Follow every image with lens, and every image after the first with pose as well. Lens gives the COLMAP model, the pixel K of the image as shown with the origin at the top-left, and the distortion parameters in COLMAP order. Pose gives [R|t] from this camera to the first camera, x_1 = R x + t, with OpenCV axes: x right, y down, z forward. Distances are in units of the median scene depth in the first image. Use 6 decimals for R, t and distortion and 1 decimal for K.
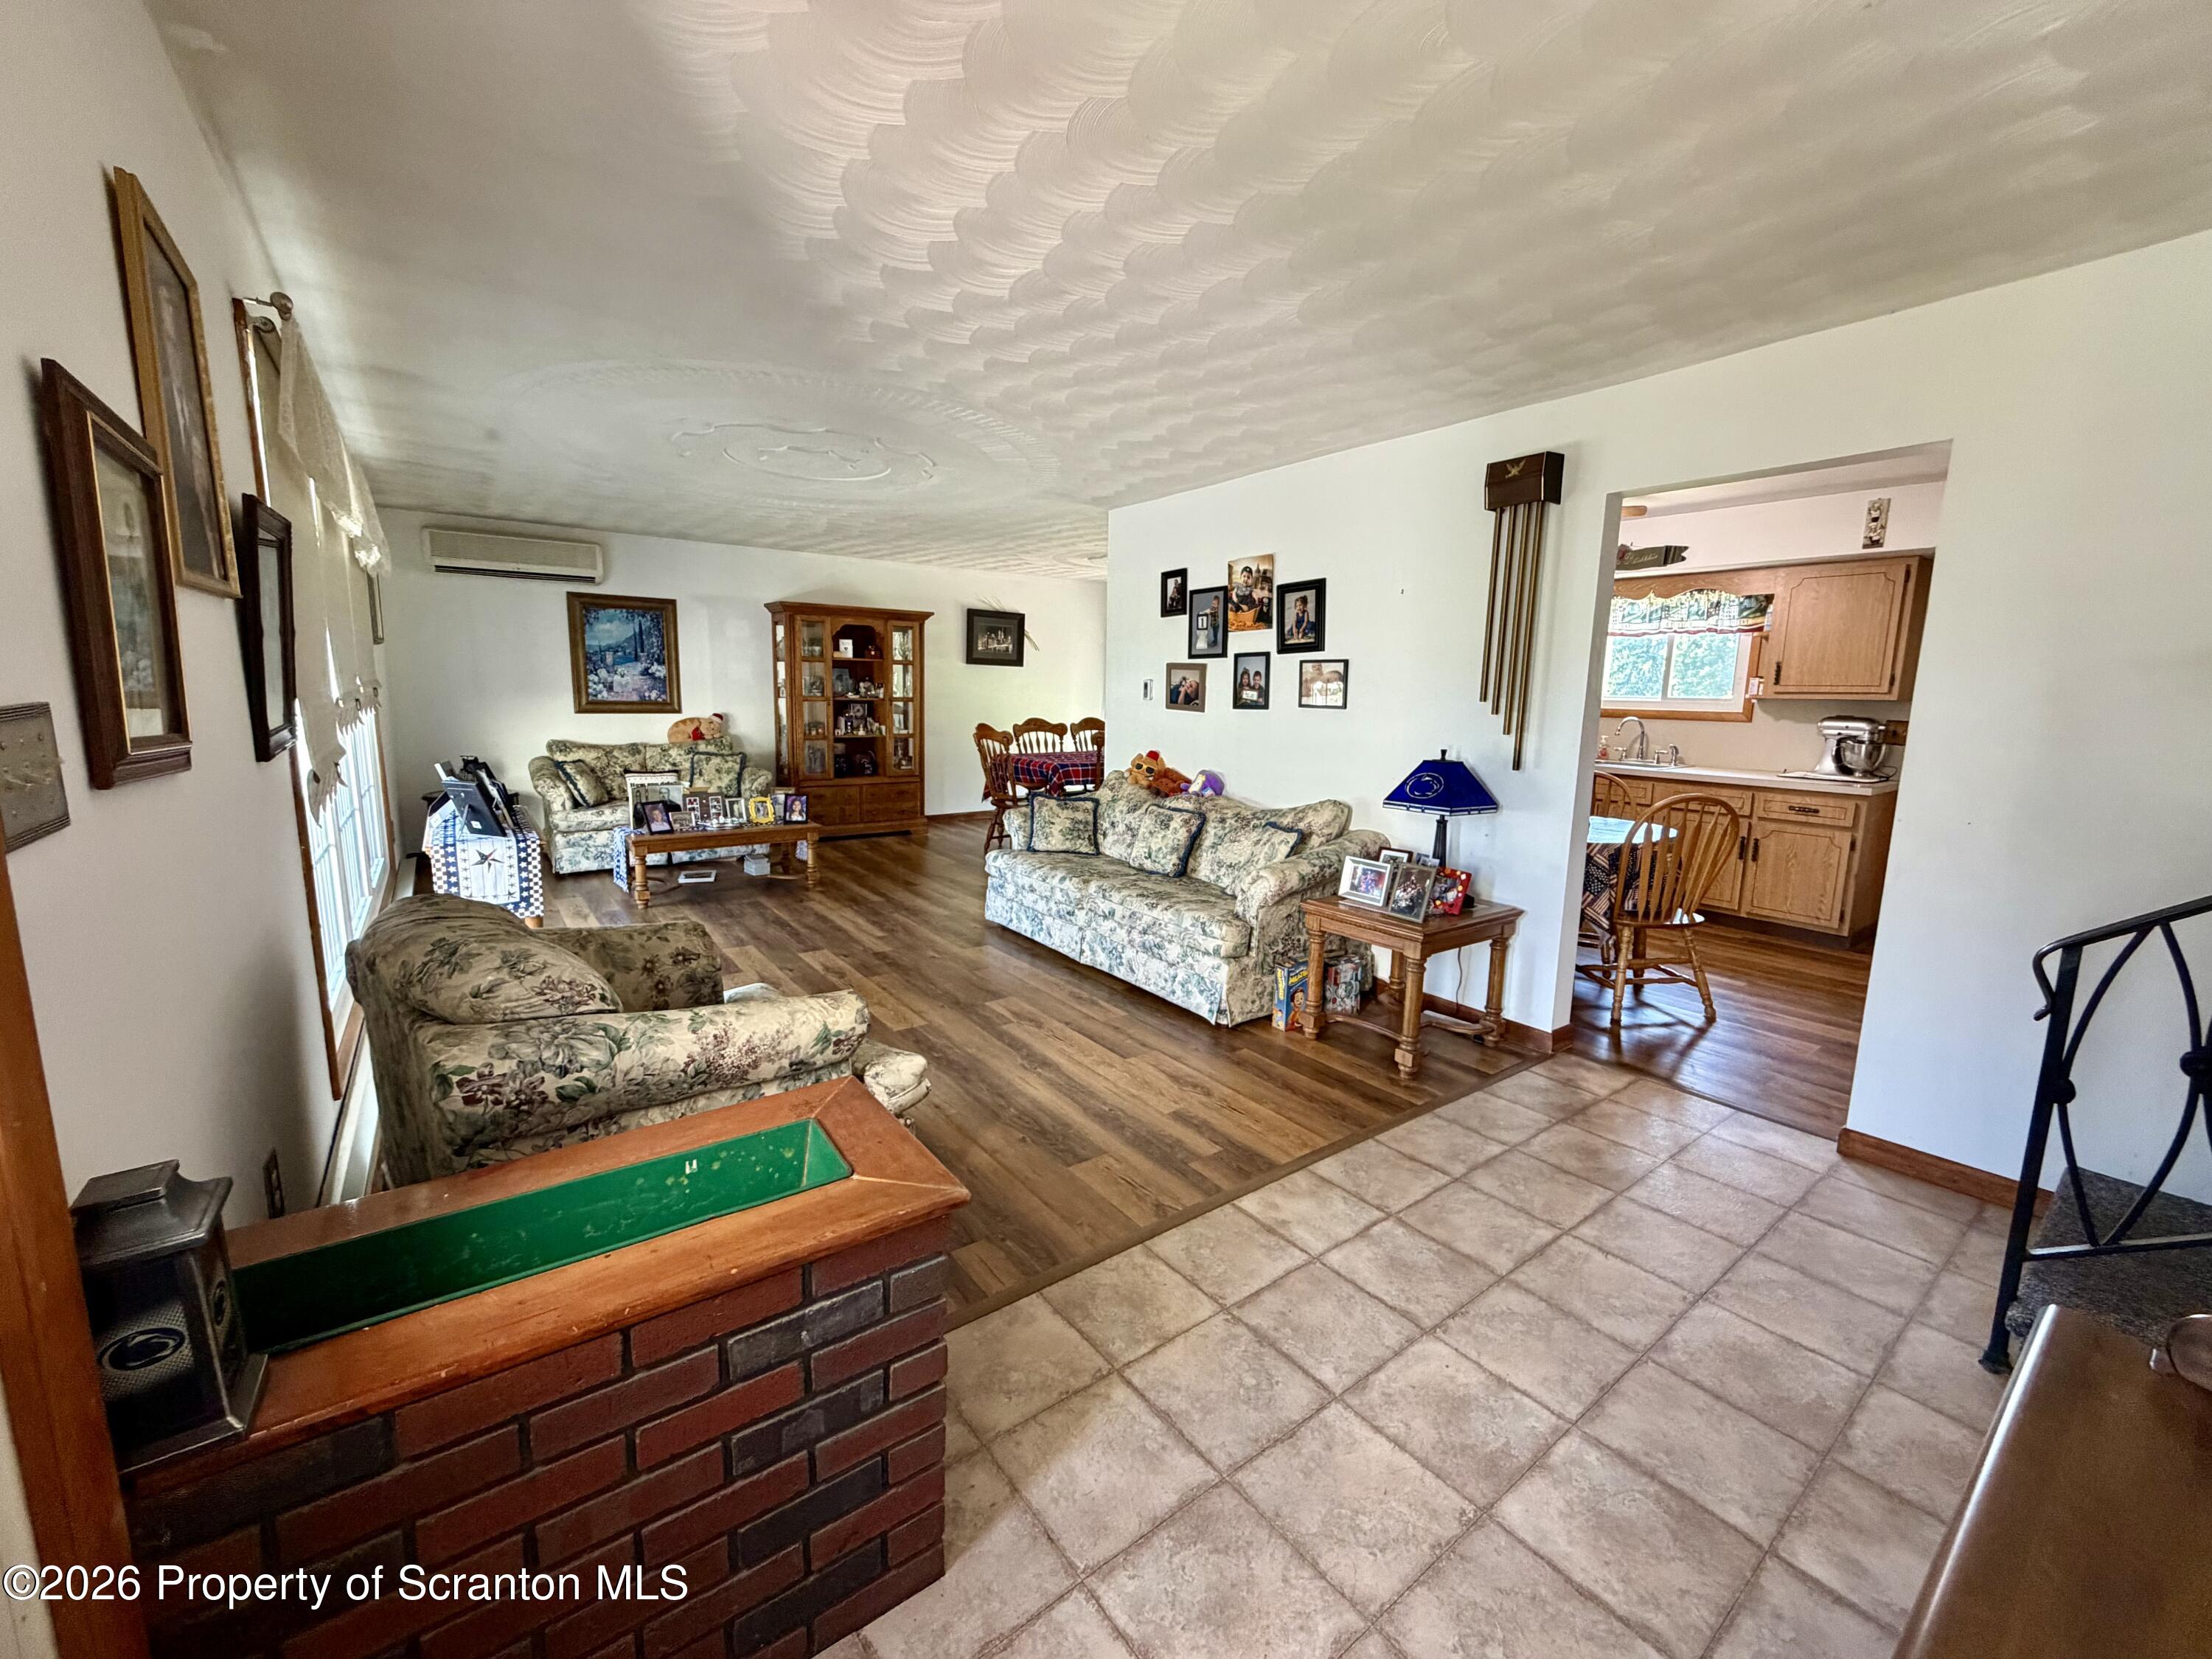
lens RADIAL K [[884.6, 0, 1105.0], [0, 884.6, 825.8], [0, 0, 1]] dist [0.001675, 0.000480]
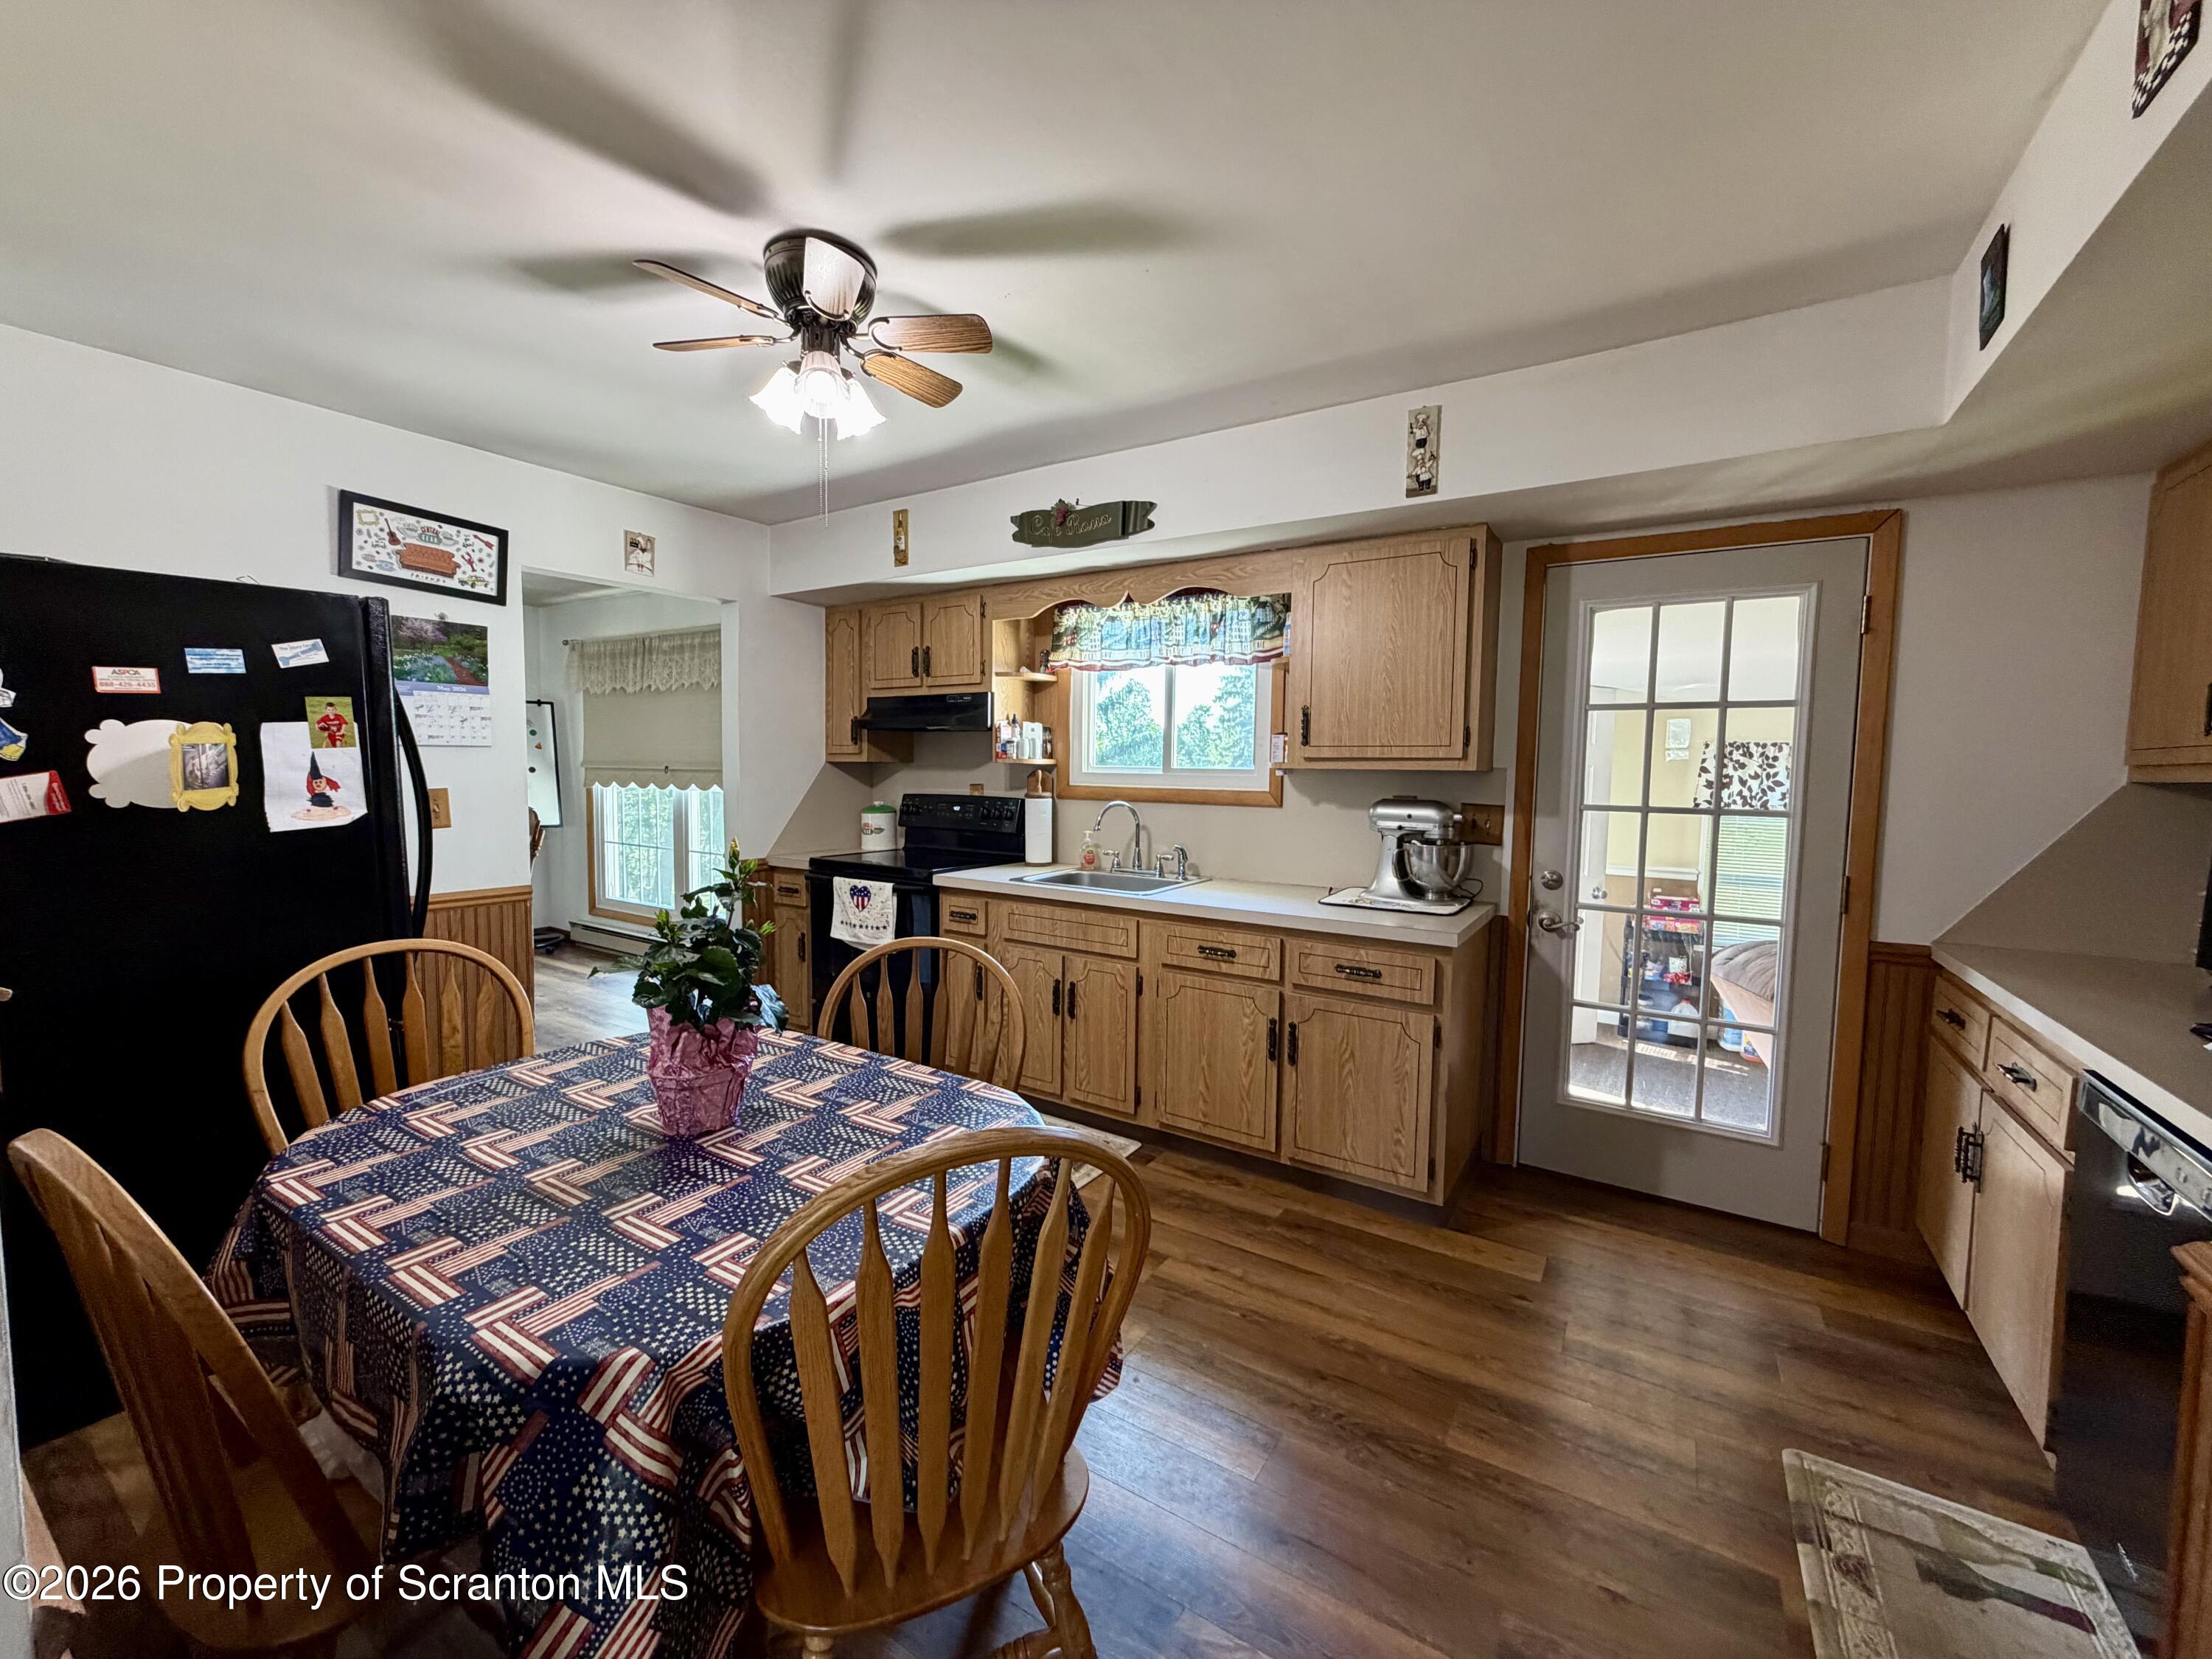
lens RADIAL K [[884.6, 0, 1105.0], [0, 884.6, 825.8], [0, 0, 1]] dist [0.001675, 0.000480]
pose [[0.932620, -0.029003, 0.359694, 0.435611], [0.057867, 0.995886, -0.069737, -0.075770], [-0.356191, 0.085852, 0.930461, 0.523528]]
